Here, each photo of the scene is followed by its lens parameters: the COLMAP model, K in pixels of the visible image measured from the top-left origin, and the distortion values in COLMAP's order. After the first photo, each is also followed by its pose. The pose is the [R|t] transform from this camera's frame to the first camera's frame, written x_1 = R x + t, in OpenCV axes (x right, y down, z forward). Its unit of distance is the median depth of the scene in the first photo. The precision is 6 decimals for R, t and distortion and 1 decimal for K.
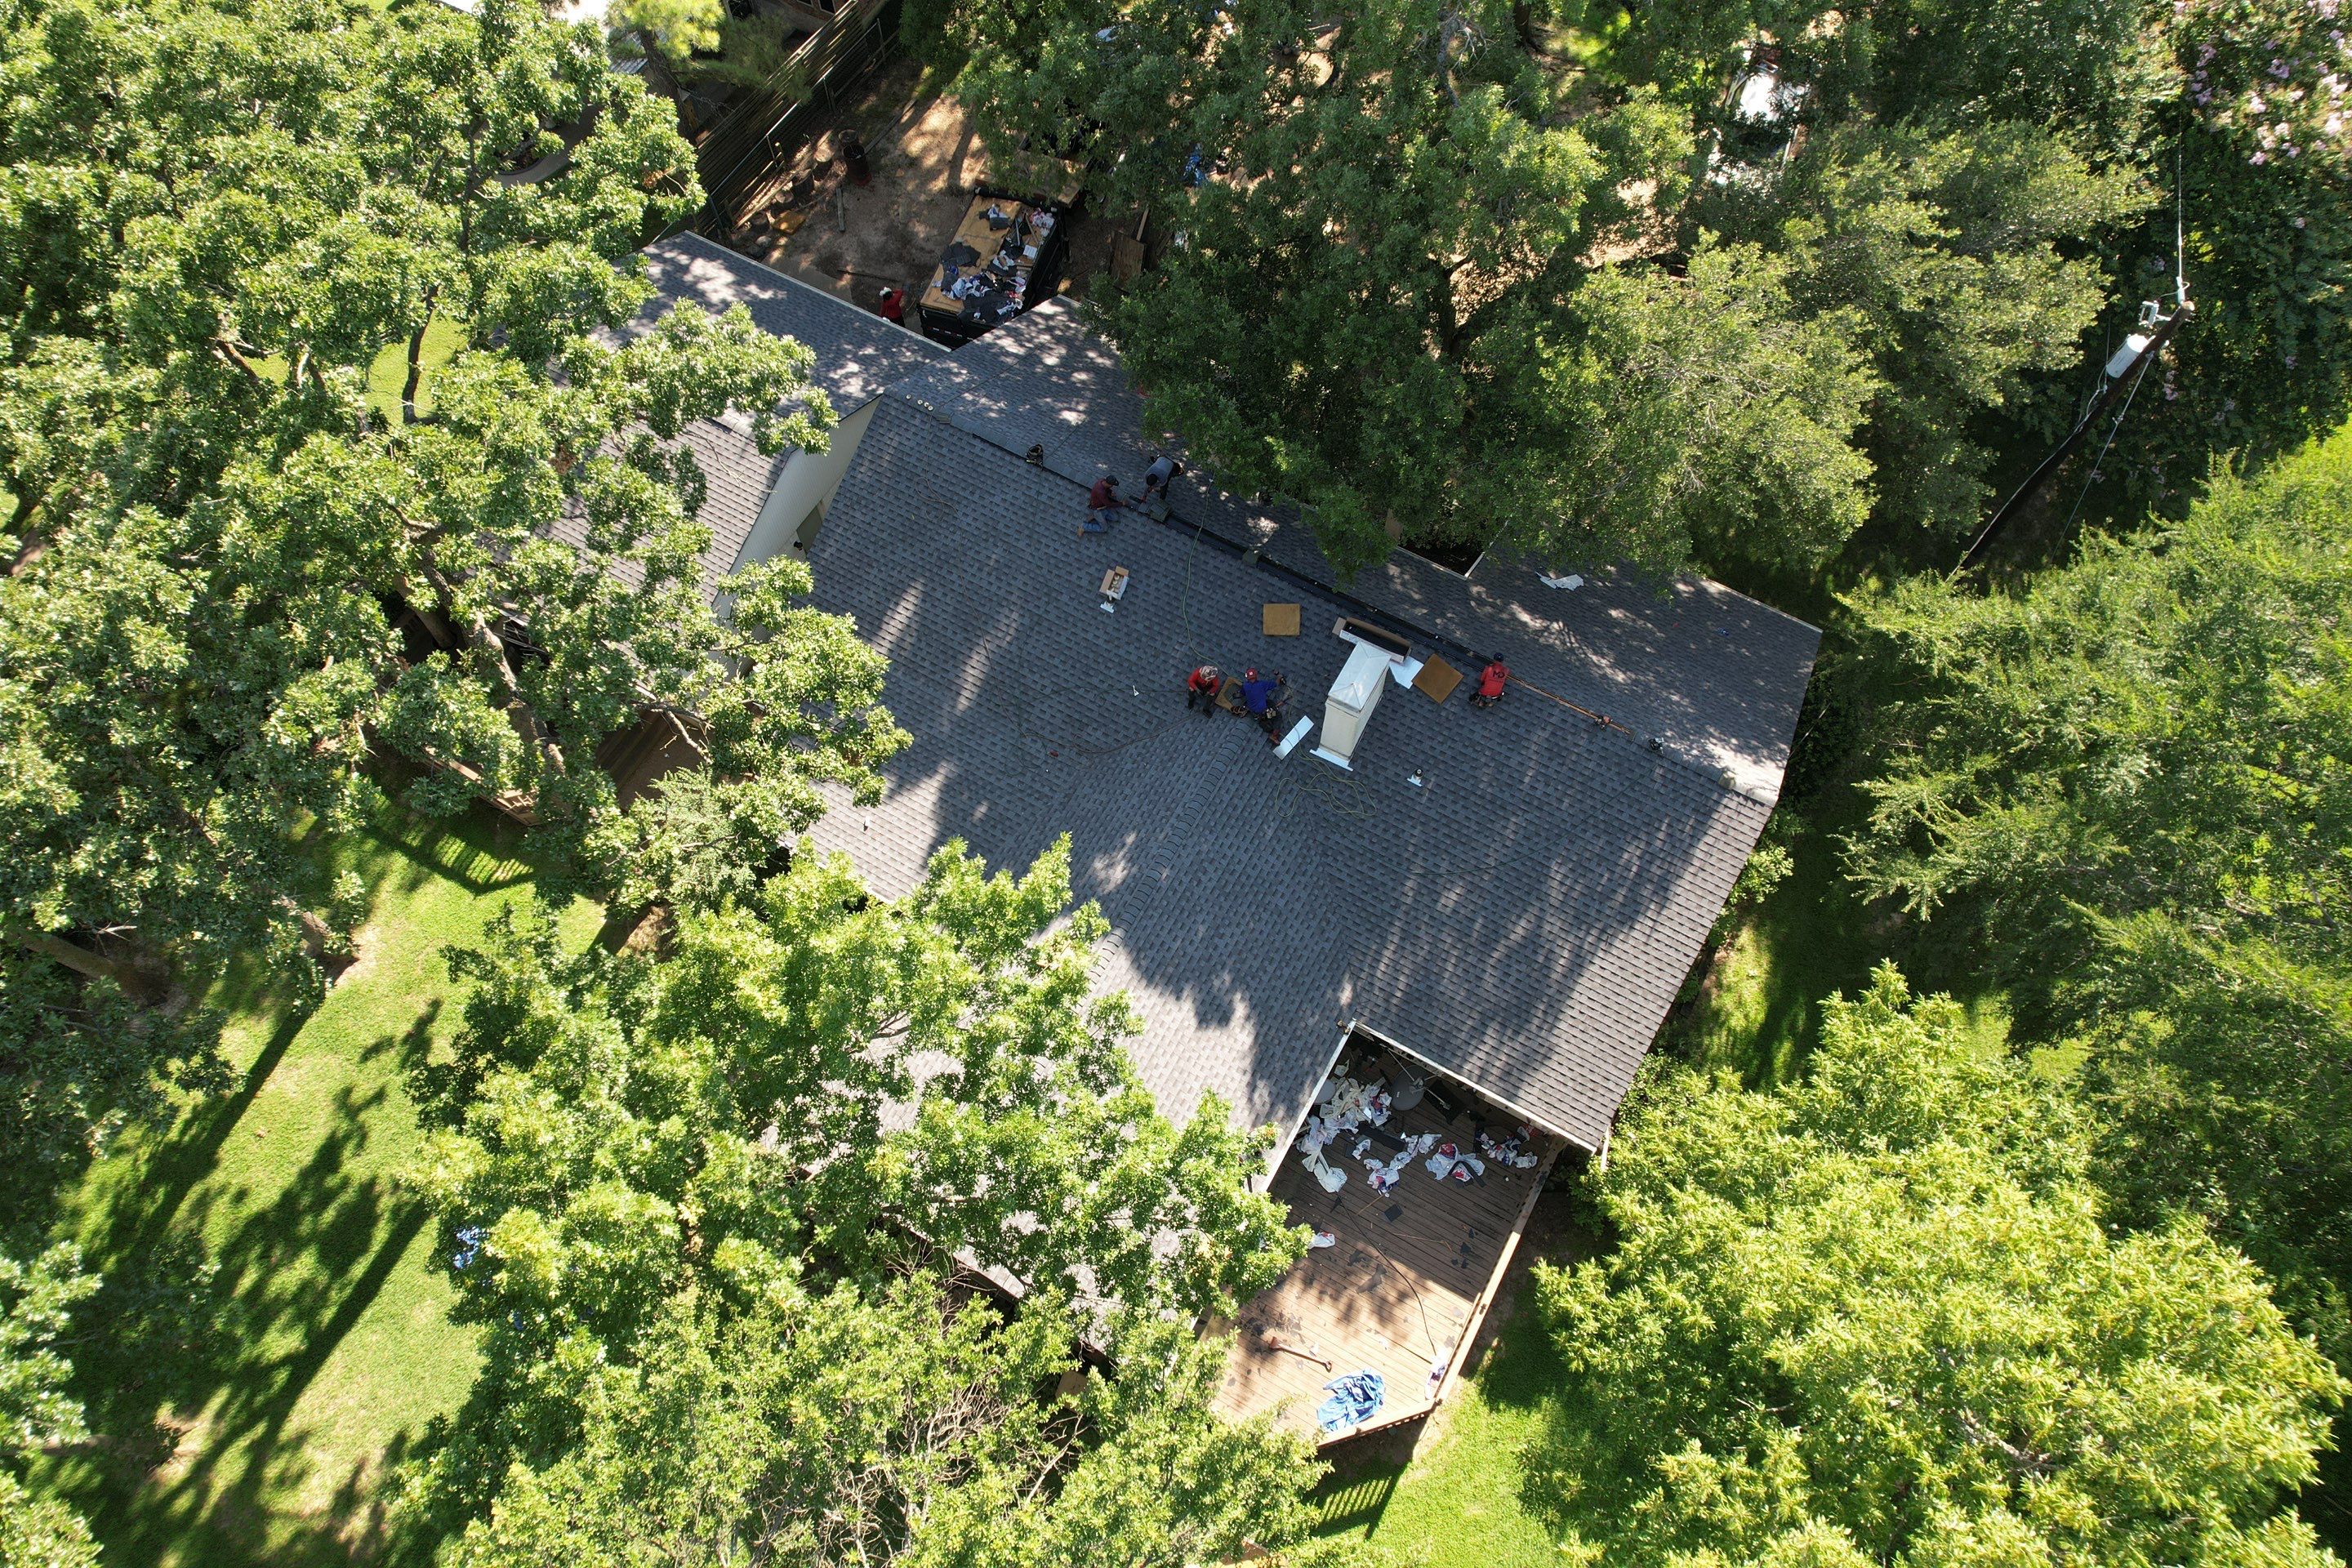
lens RADIAL K [[1528.9, 0, 1176.0], [0, 1528.9, 784.0], [0, 0, 1]] dist [-0.131452, 0.102554]
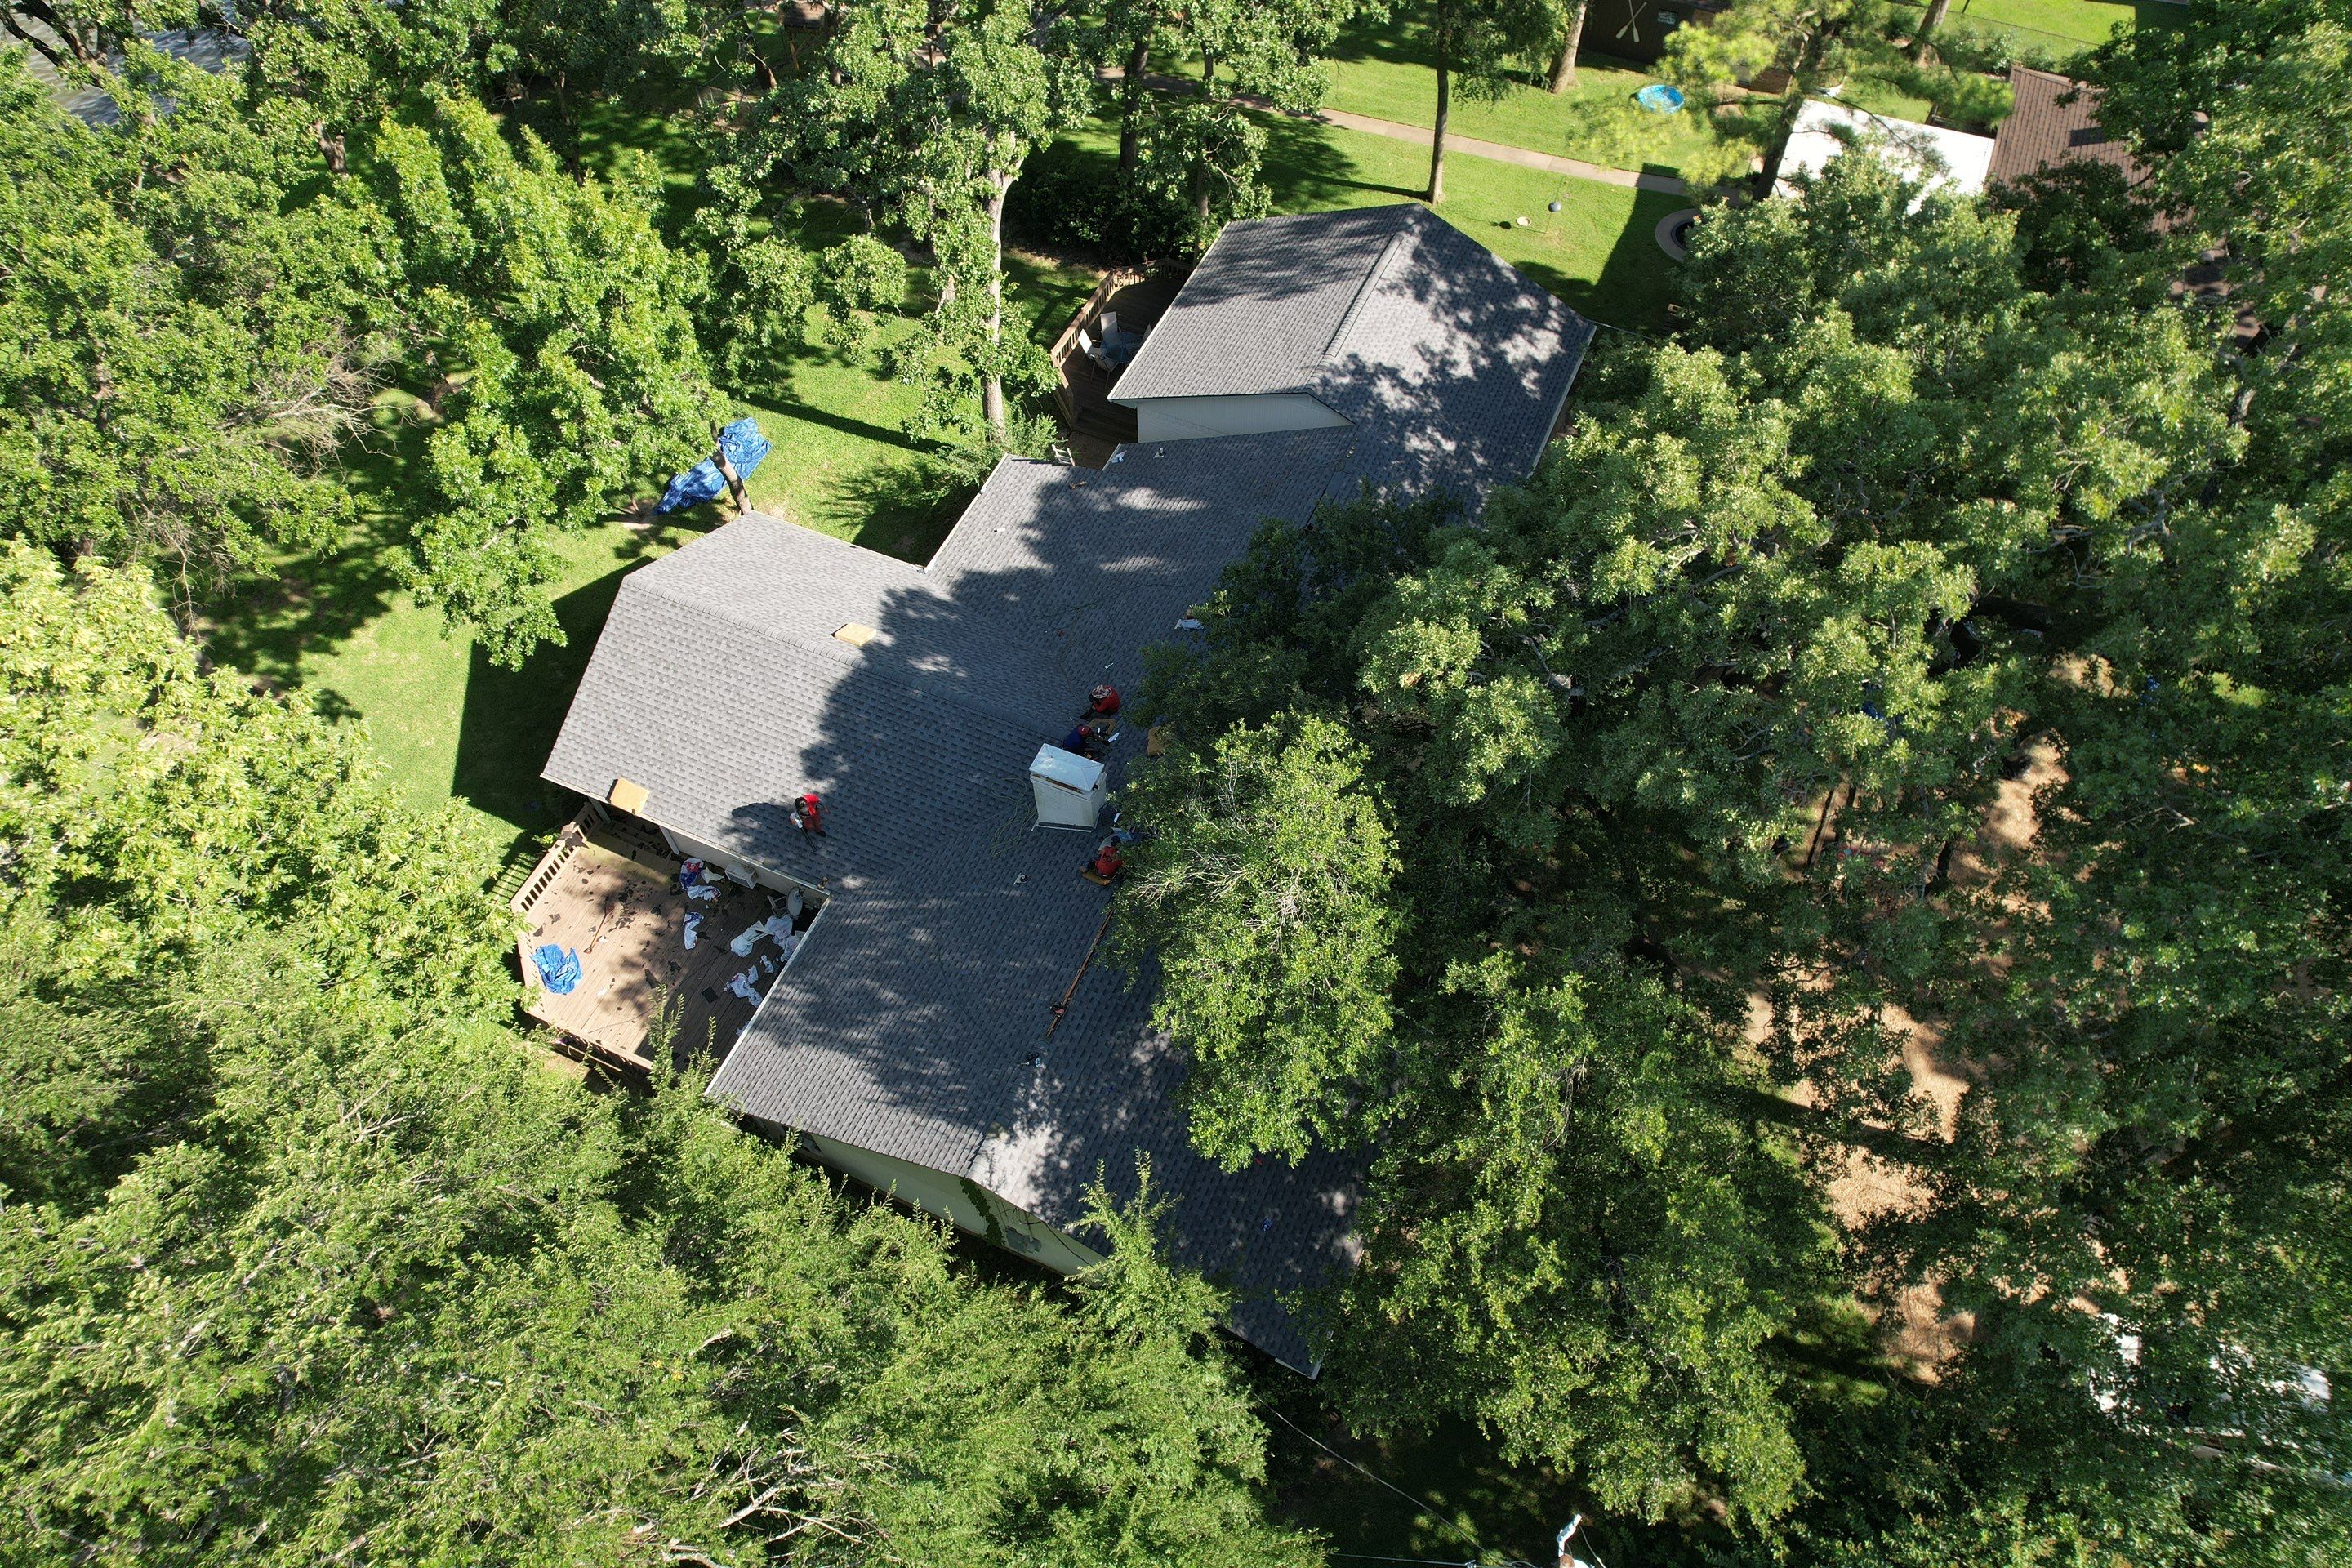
lens RADIAL K [[1528.9, 0, 1176.0], [0, 1528.9, 784.0], [0, 0, 1]] dist [-0.131452, 0.102554]
pose [[0.106540, 0.837389, -0.536125, 0.660481], [-0.892910, 0.317795, 0.318933, -0.442402], [0.437449, 0.444732, 0.781570, 0.201402]]
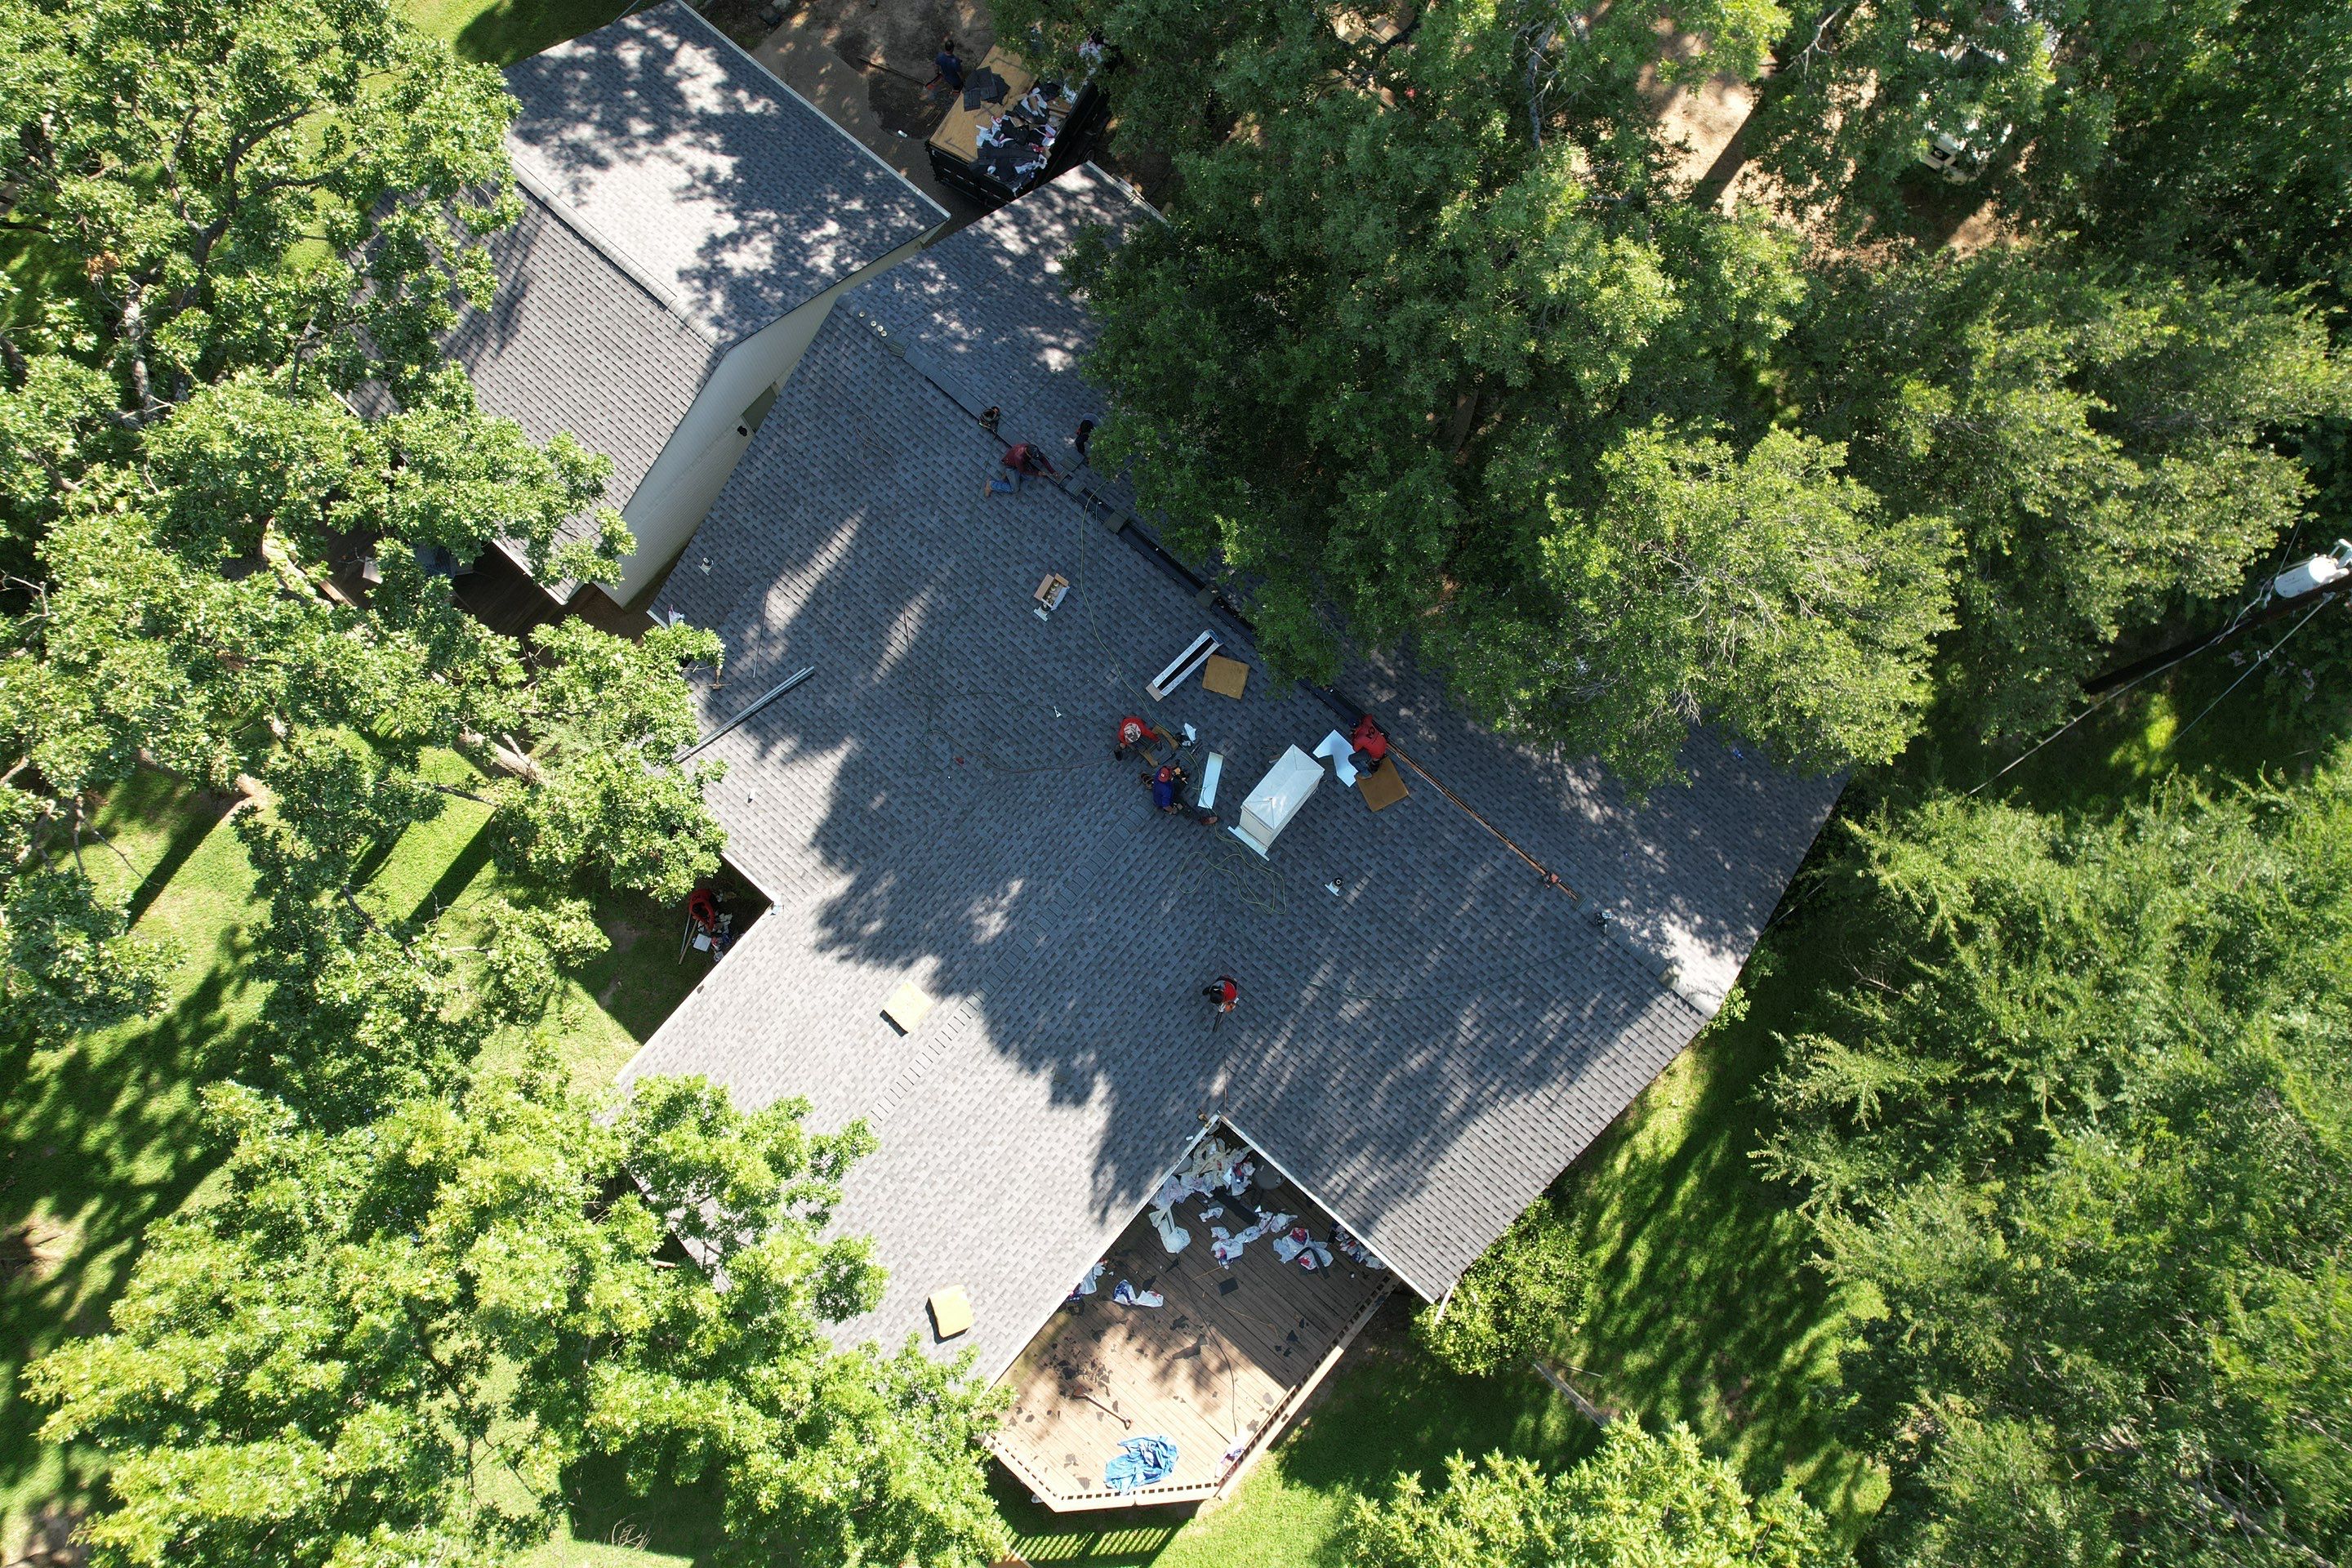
lens RADIAL K [[1528.9, 0, 1176.0], [0, 1528.9, 784.0], [0, 0, 1]] dist [-0.131452, 0.102554]
pose [[0.980809, 0.190430, -0.041832, 0.089975], [-0.174276, 0.952484, 0.249804, -0.263646], [0.087415, -0.237720, 0.967392, 0.132003]]
